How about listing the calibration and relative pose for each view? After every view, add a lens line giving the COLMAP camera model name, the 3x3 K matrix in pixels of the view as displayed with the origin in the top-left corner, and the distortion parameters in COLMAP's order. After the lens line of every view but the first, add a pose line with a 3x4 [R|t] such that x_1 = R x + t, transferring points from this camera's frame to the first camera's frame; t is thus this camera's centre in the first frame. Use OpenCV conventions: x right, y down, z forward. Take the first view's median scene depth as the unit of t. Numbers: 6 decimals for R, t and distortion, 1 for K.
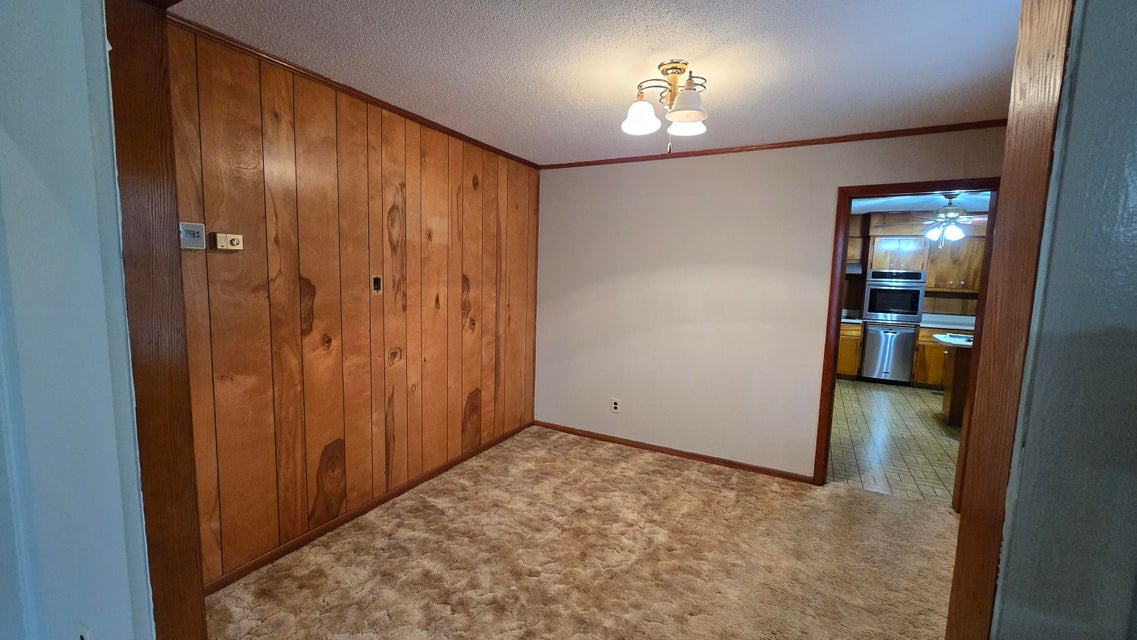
lens RADIAL K [[466.8, 0, 574.0], [0, 466.8, 317.1], [0, 0, 1]] dist [-0.004640, 0.000041]
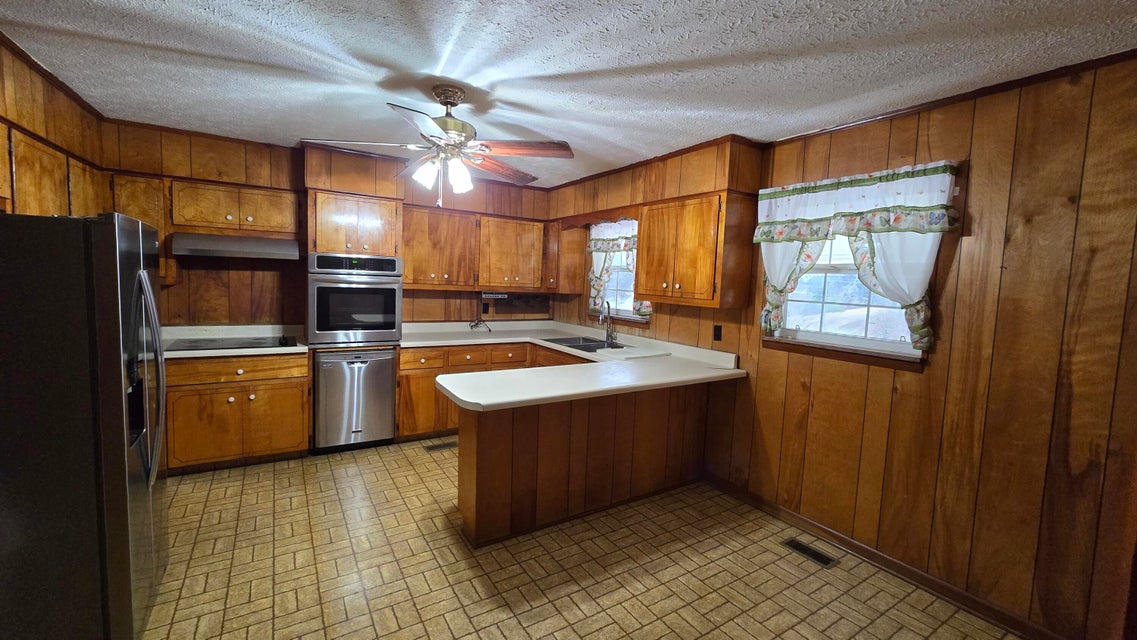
lens RADIAL K [[466.8, 0, 573.3], [0, 466.8, 314.6], [0, 0, 1]] dist [-0.004640, 0.000041]
pose [[0.487958, -0.072870, 0.869820, 0.311458], [0.068009, 0.996654, 0.045344, -0.034093], [-0.870213, 0.037030, 0.491281, 0.481535]]
